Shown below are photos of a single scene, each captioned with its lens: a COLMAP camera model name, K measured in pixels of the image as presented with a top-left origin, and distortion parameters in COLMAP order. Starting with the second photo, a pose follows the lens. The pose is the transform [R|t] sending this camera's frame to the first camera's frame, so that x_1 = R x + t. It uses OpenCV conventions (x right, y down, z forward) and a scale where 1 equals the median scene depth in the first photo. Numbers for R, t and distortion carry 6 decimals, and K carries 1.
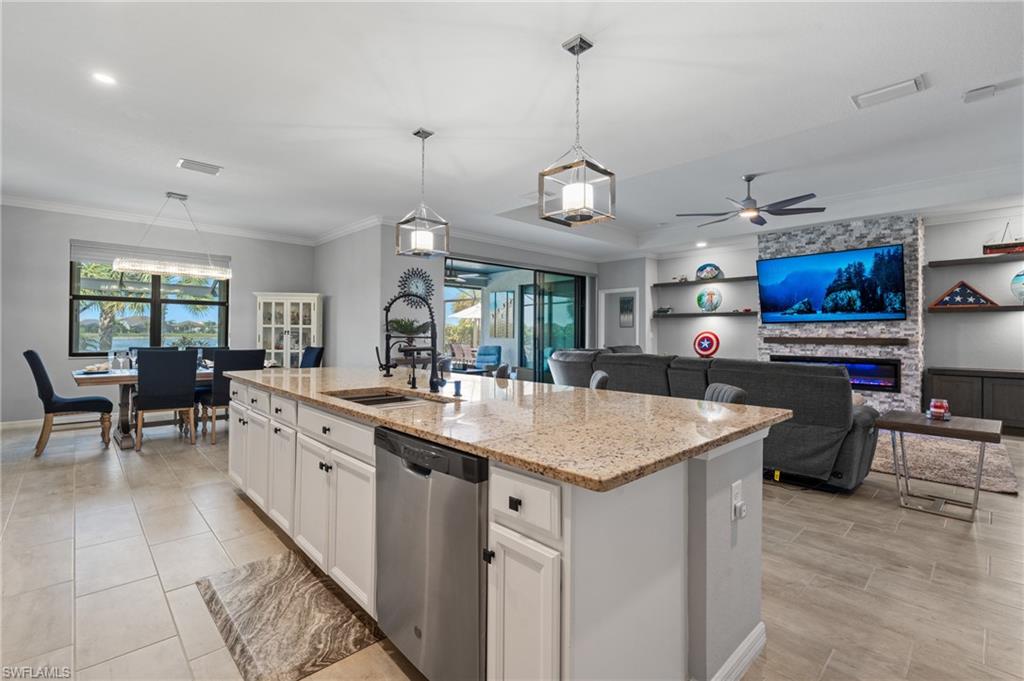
lens RADIAL K [[457.0, 0, 512.0], [0, 457.0, 340.5], [0, 0, 1]] dist [-0.000121, -0.000065]
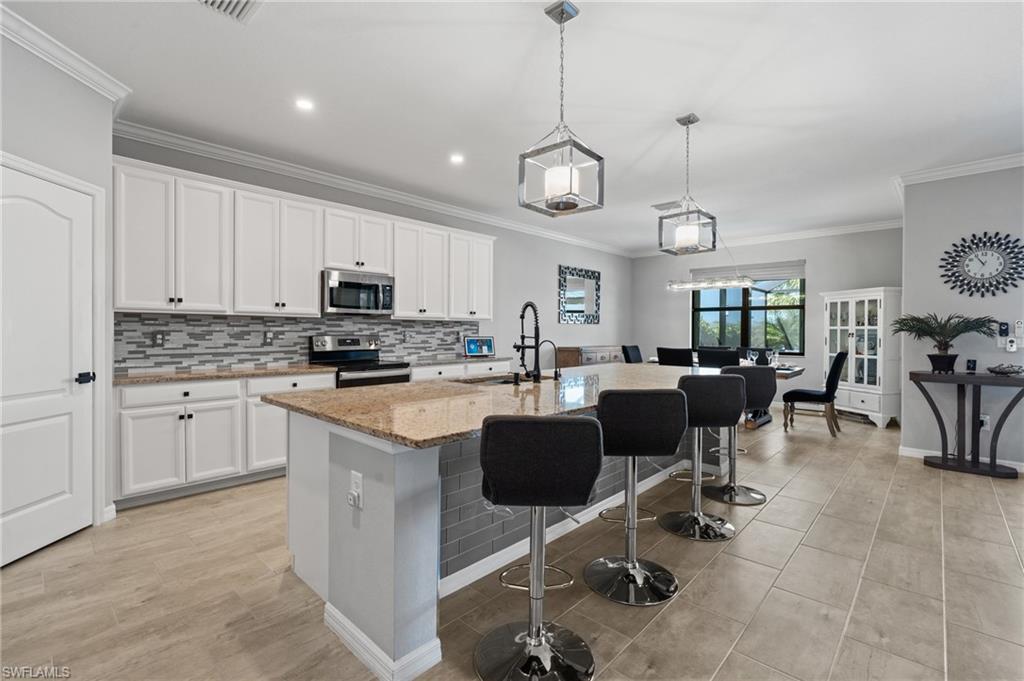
lens RADIAL K [[457.0, 0, 512.0], [0, 457.0, 340.5], [0, 0, 1]] dist [-0.000121, -0.000065]
pose [[0.056617, 0.011426, -0.998331, 0.395366], [-0.018310, 0.999778, 0.010404, -0.004071], [0.998228, 0.017691, 0.056814, 0.320994]]
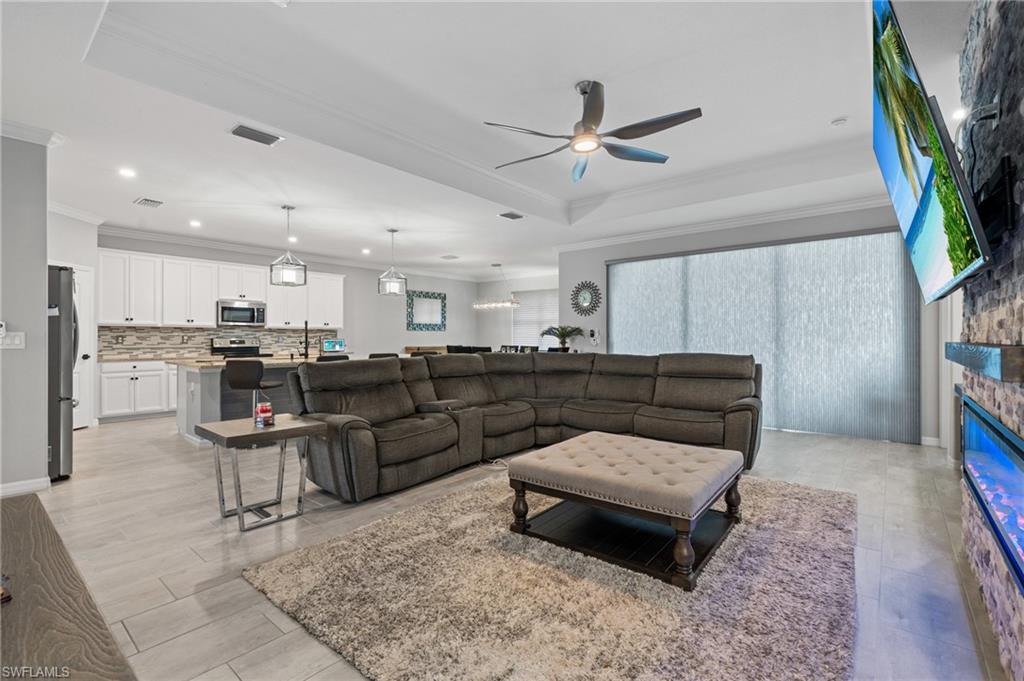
lens RADIAL K [[457.0, 0, 512.0], [0, 457.0, 340.5], [0, 0, 1]] dist [-0.000121, -0.000065]
pose [[0.115837, -0.001397, -0.993267, 0.956856], [-0.014506, 0.999890, -0.003098, -0.000231], [0.993162, 0.014767, 0.115804, 0.692216]]
